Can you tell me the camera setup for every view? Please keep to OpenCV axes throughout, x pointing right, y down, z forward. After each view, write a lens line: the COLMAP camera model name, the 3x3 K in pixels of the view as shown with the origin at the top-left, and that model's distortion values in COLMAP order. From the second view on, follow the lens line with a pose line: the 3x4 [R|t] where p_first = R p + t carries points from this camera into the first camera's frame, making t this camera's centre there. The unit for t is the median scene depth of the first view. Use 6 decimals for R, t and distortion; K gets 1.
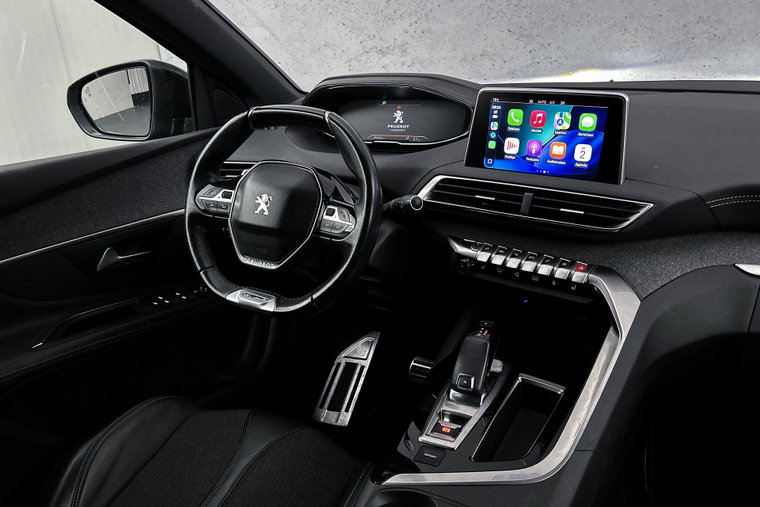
lens RADIAL K [[572.8, 0, 374.9], [0, 572.8, 262.0], [0, 0, 1]] dist [0.052915, -0.062100]
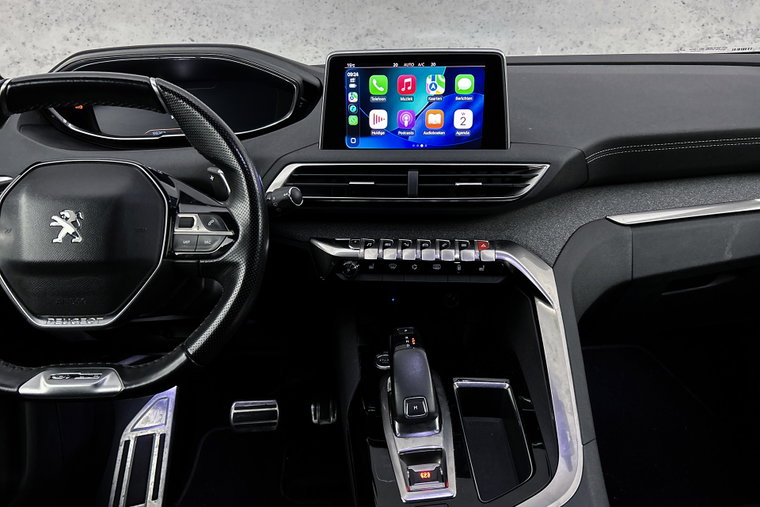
lens RADIAL K [[572.8, 0, 375.1], [0, 572.8, 261.7], [0, 0, 1]] dist [0.052915, -0.062100]
pose [[0.849907, -0.170625, 0.498543, -0.220804], [0.187635, 0.982104, 0.016246, -0.010764], [-0.492393, 0.079737, 0.866713, 0.284367]]
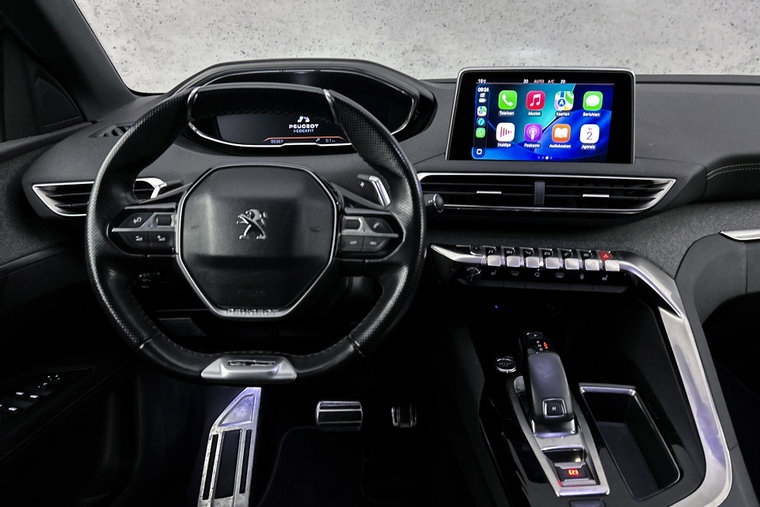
lens RADIAL K [[572.8, 0, 373.9], [0, 572.8, 260.1], [0, 0, 1]] dist [0.052915, -0.062100]
pose [[0.872513, -0.131066, 0.470684, -0.377705], [0.156105, 0.987636, -0.014359, -0.026160], [-0.462982, 0.086004, 0.882185, 0.325700]]
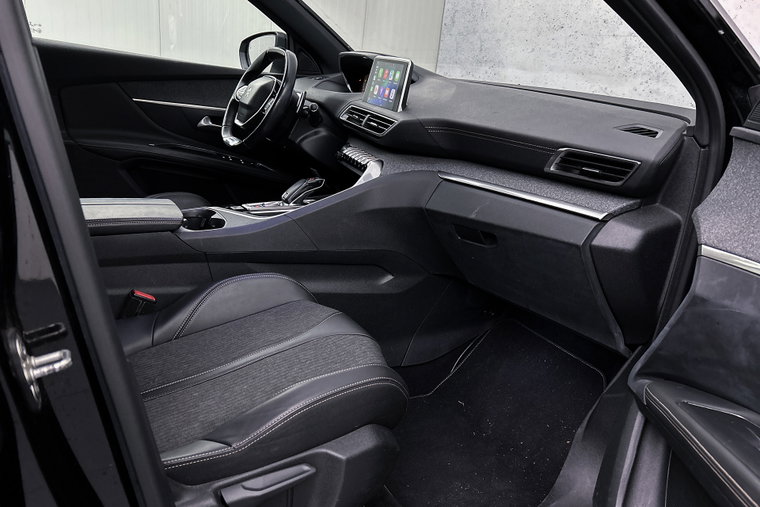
lens RADIAL K [[572.8, 0, 380.0], [0, 572.8, 254.4], [0, 0, 1]] dist [0.052915, -0.062100]
pose [[0.846260, 0.297254, -0.442137, 1.121093], [-0.337192, 0.941353, -0.012510, 0.266345], [0.412488, 0.159672, 0.896860, -0.423262]]
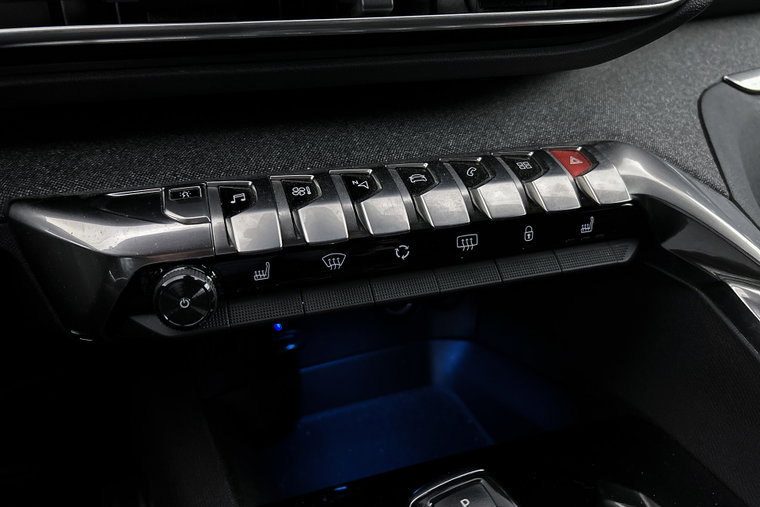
lens RADIAL K [[572.8, 0, 374.3], [0, 572.8, 253.5], [0, 0, 1]] dist [0.052915, -0.062100]
pose [[0.566759, -0.328596, 0.755519, 0.037737], [0.291867, 0.937629, 0.188854, -0.031335], [-0.770453, 0.113476, 0.627316, 0.826015]]
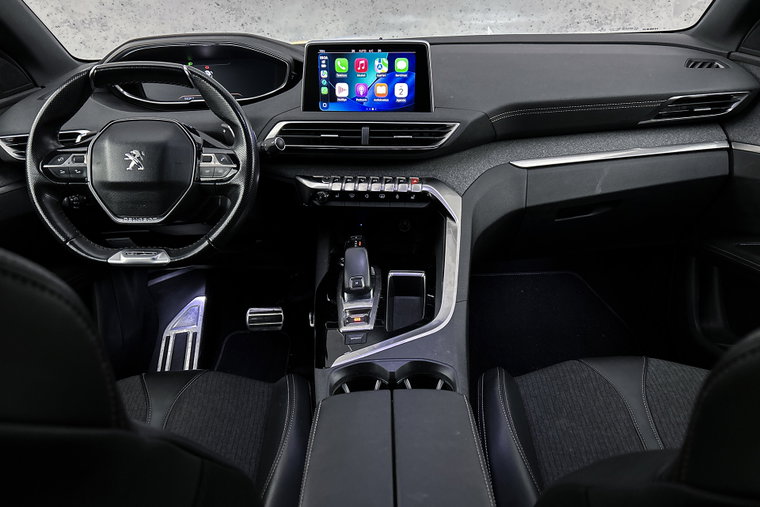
lens RADIAL K [[572.8, 0, 376.5], [0, 572.8, 265.1], [0, 0, 1]] dist [0.052915, -0.062100]
pose [[0.873358, -0.193896, 0.446822, -0.300078], [0.177370, 0.980969, 0.078998, 0.071846], [-0.453636, 0.010259, 0.891128, -0.090805]]
